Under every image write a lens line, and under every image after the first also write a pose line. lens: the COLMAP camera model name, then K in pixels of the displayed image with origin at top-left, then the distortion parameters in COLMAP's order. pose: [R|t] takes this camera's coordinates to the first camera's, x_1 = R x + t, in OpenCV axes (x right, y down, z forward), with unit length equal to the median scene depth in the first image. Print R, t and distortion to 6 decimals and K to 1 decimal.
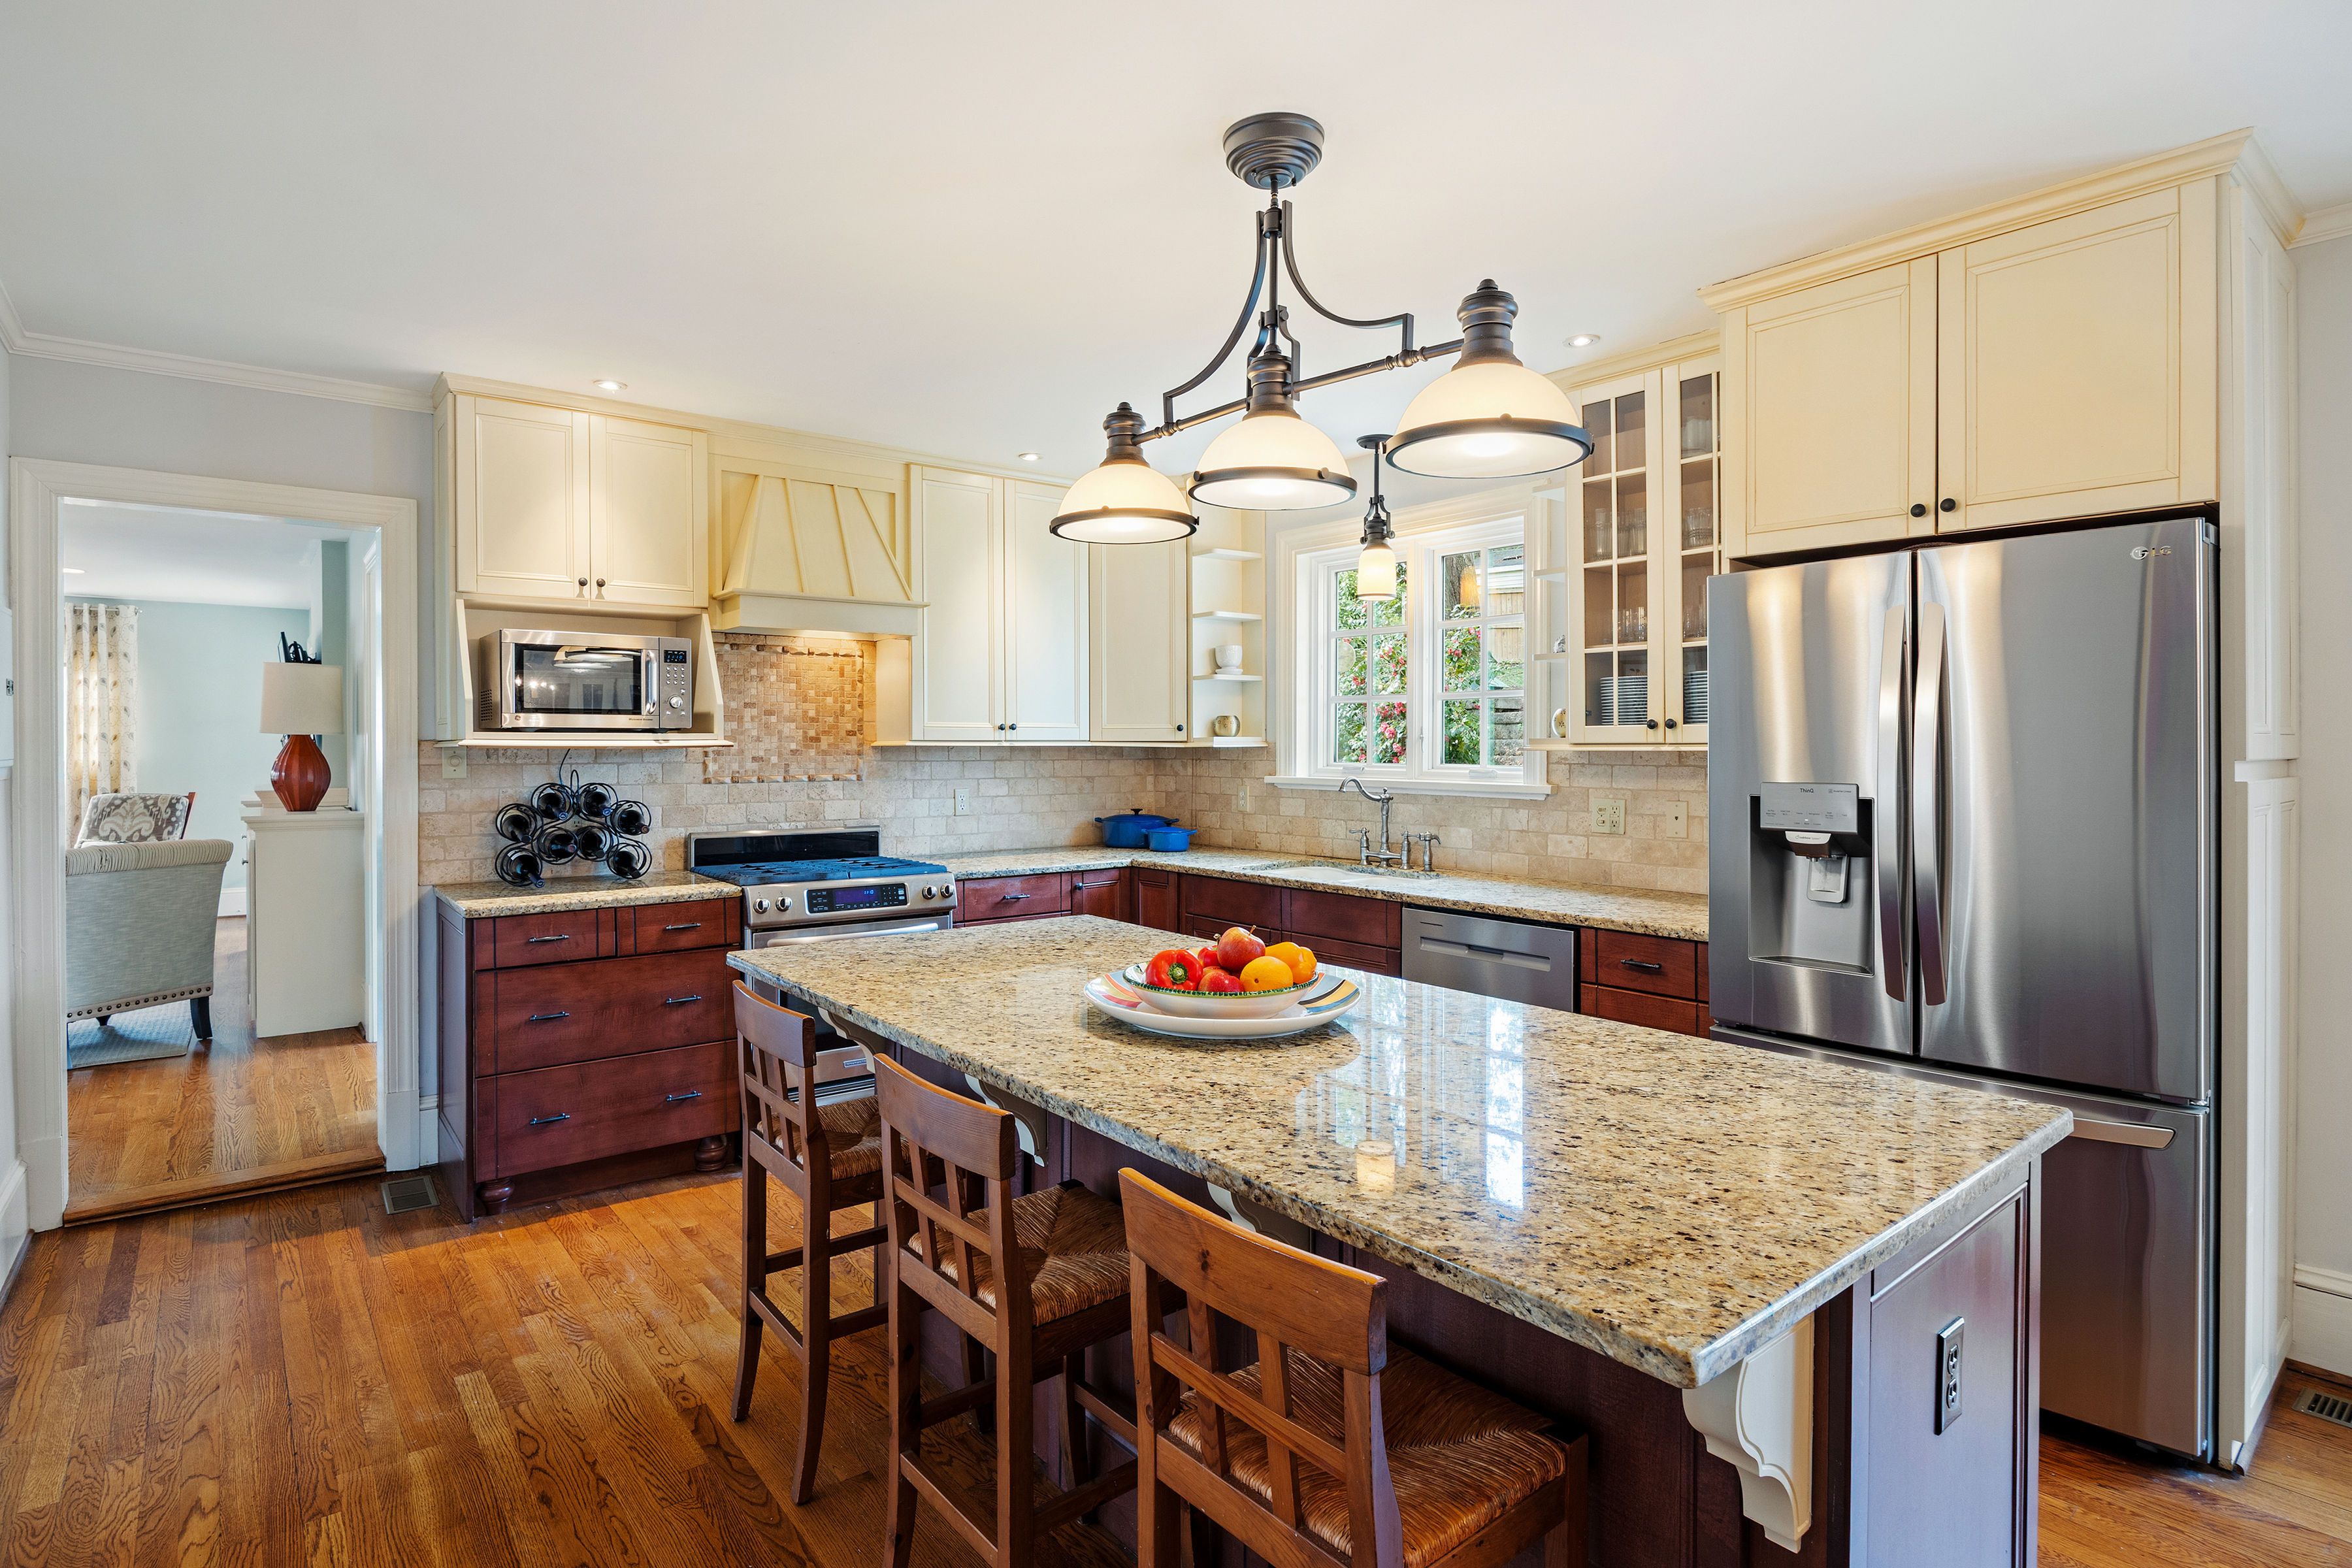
lens RADIAL K [[1163.5, 0, 1157.9], [0, 1163.5, 749.2], [0, 0, 1]] dist [-0.012422, 0.000637]
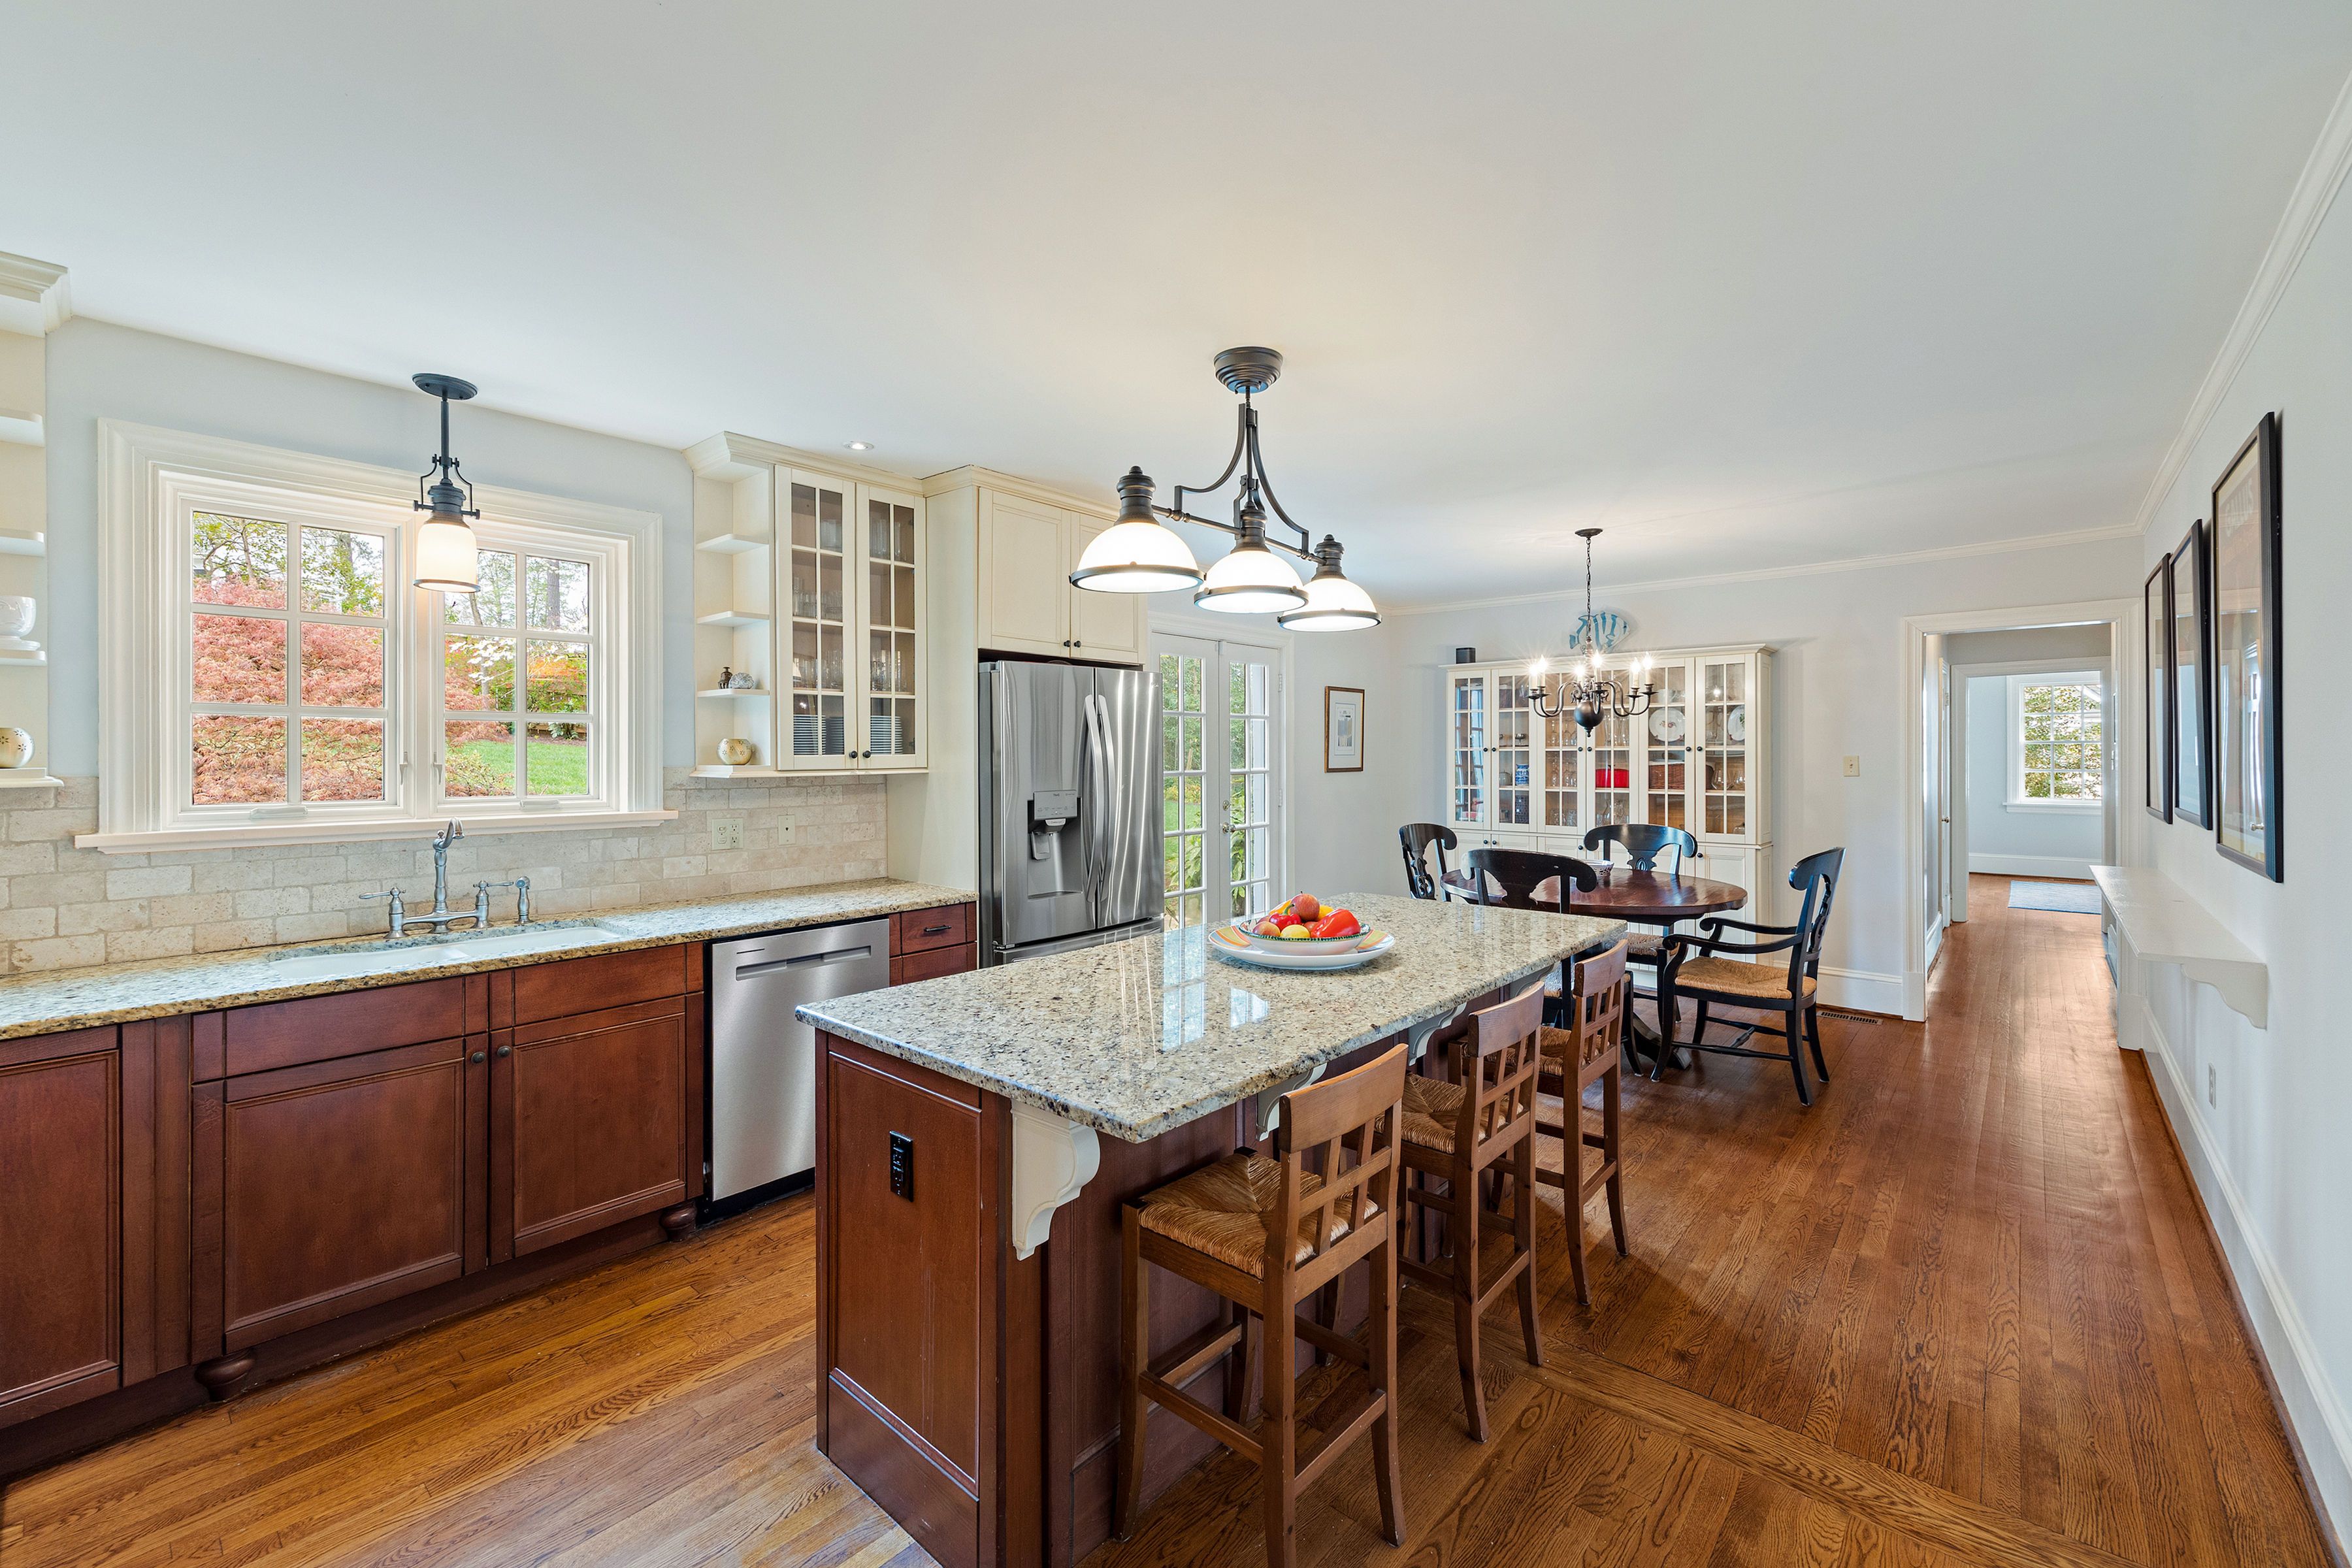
lens RADIAL K [[945.7, 0, 1164.9], [0, 945.7, 750.9], [0, 0, 1]] dist [0.011012, -0.000472]
pose [[-0.157860, 0.004058, 0.987453, -0.525357], [0.007942, 0.999964, -0.002839, -0.015241], [-0.987430, 0.007395, -0.157886, 0.641810]]
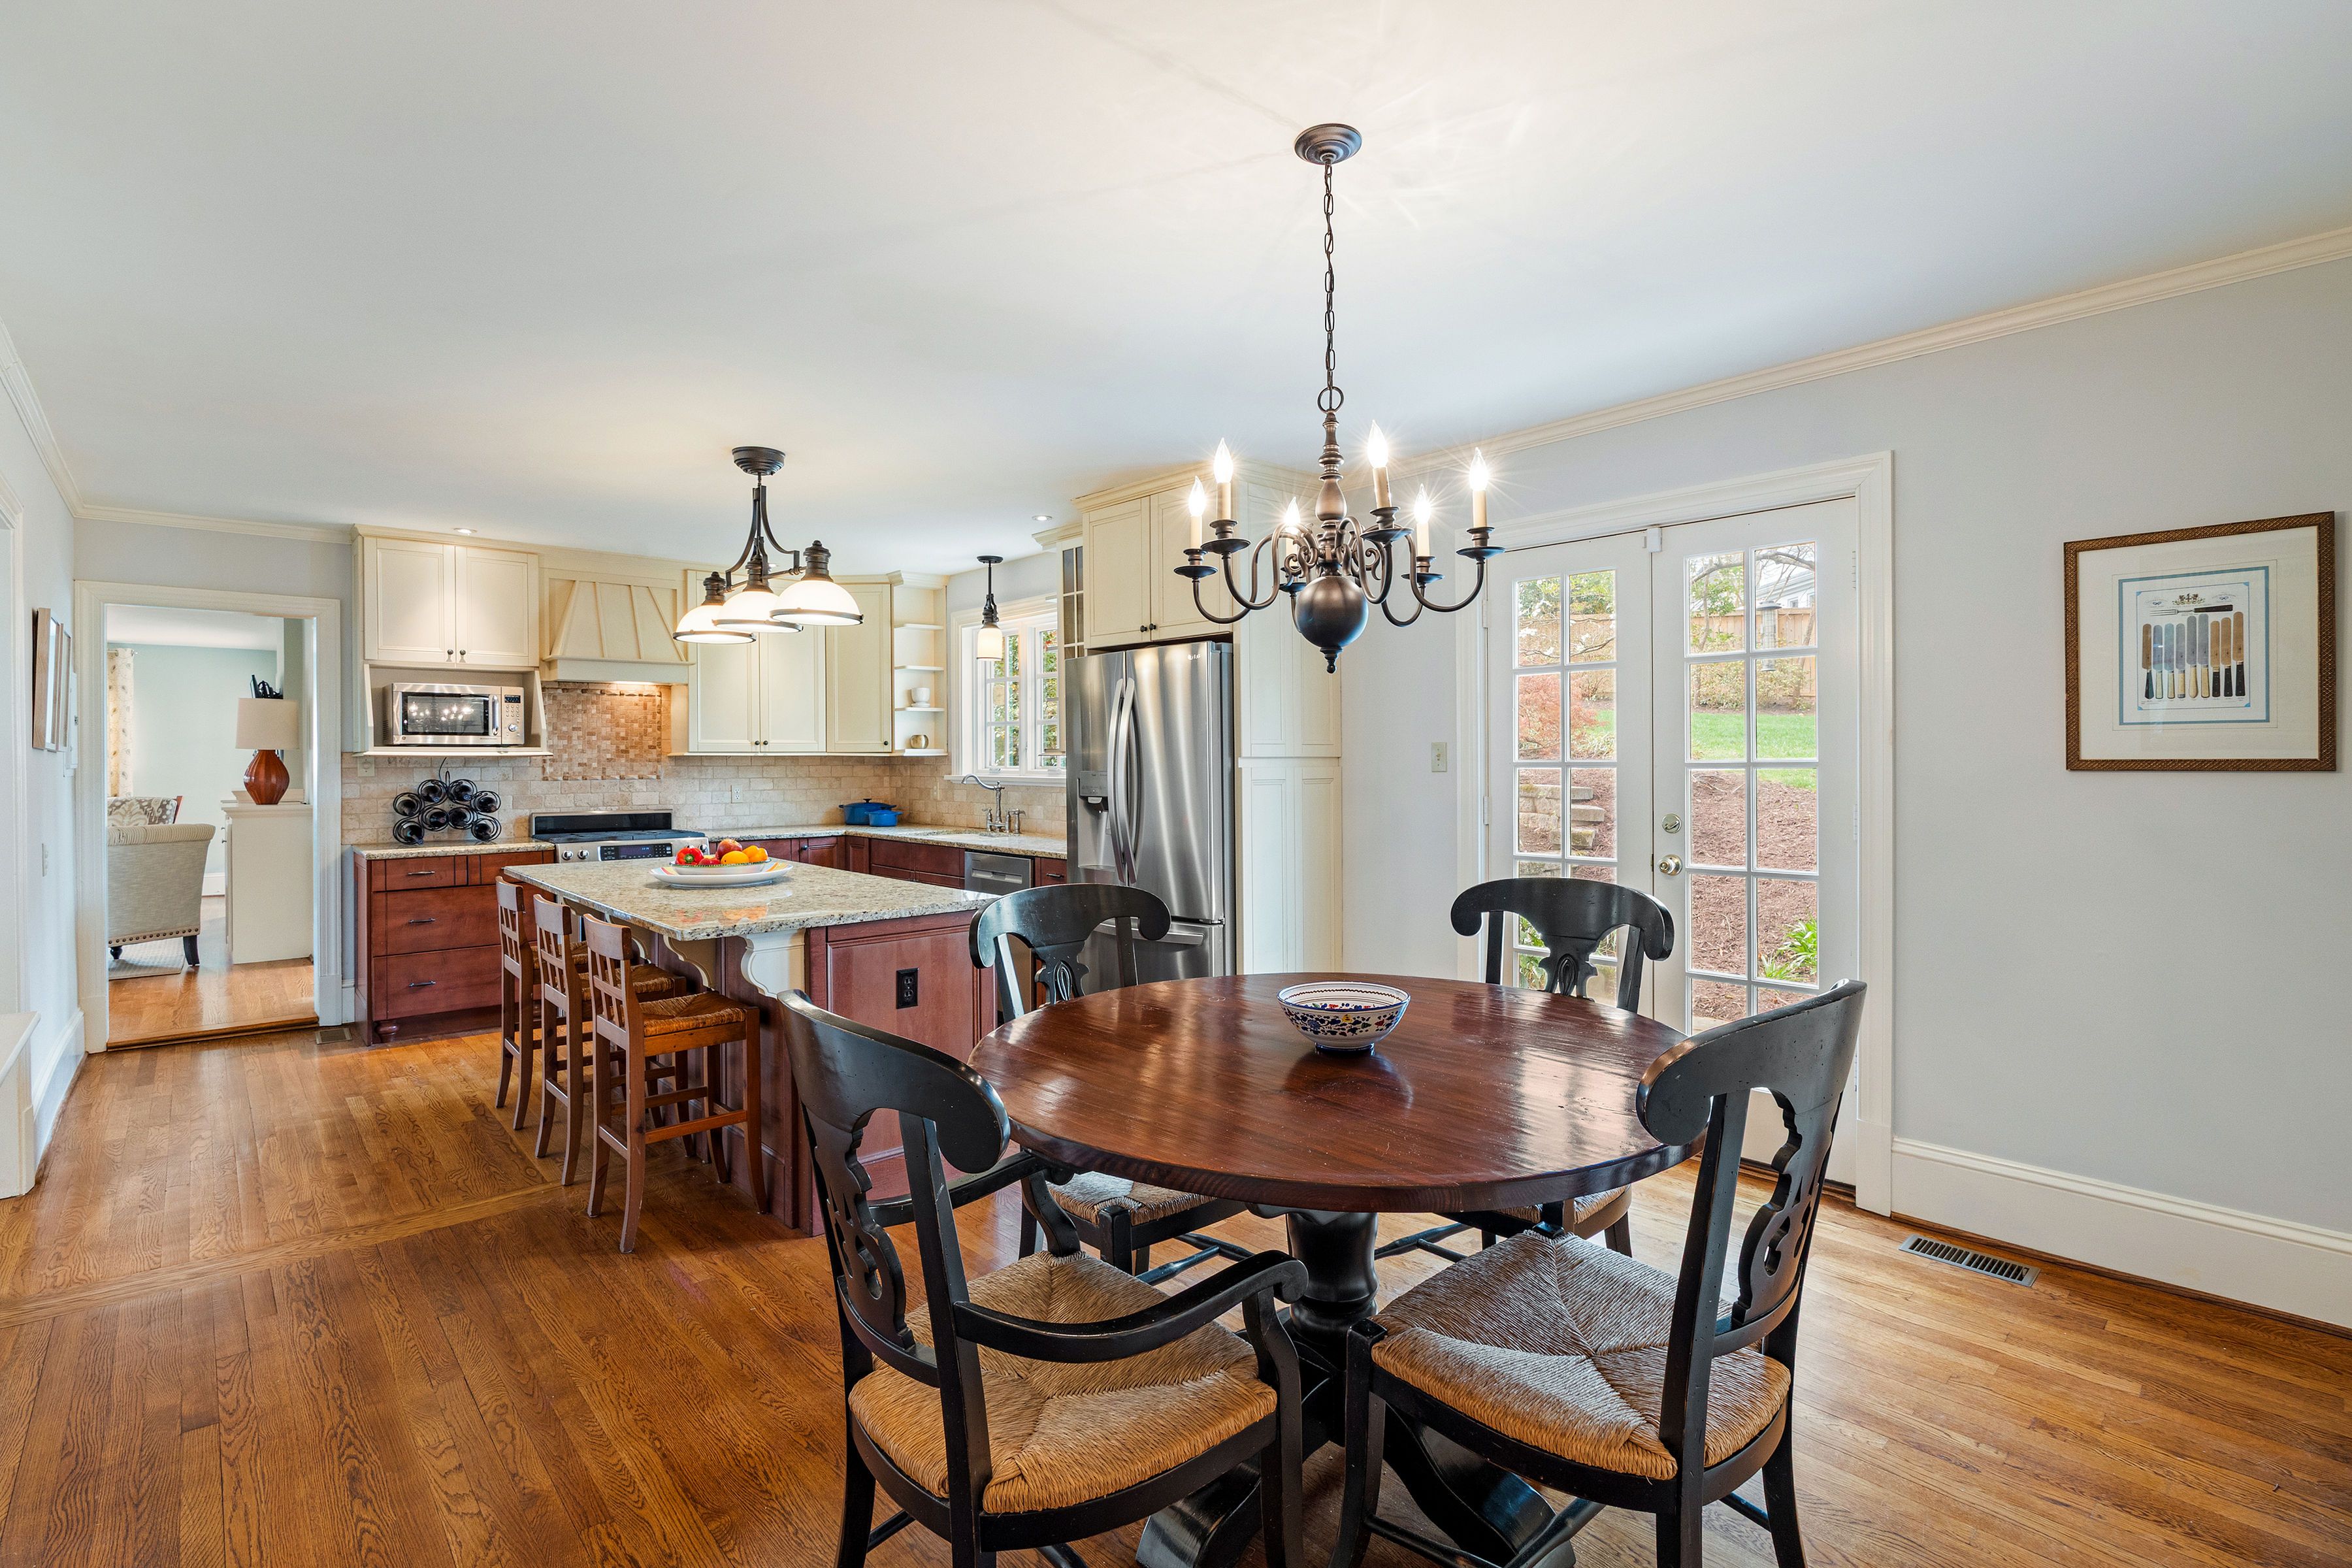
lens RADIAL K [[1059.5, 0, 1184.3], [0, 1059.5, 756.9], [0, 0, 1]] dist [-0.011841, 0.000073]
pose [[0.997309, -0.003854, 0.073207, 0.349851], [0.004244, 0.999978, -0.005172, 0.009265], [-0.073186, 0.005469, 0.997303, -0.446109]]
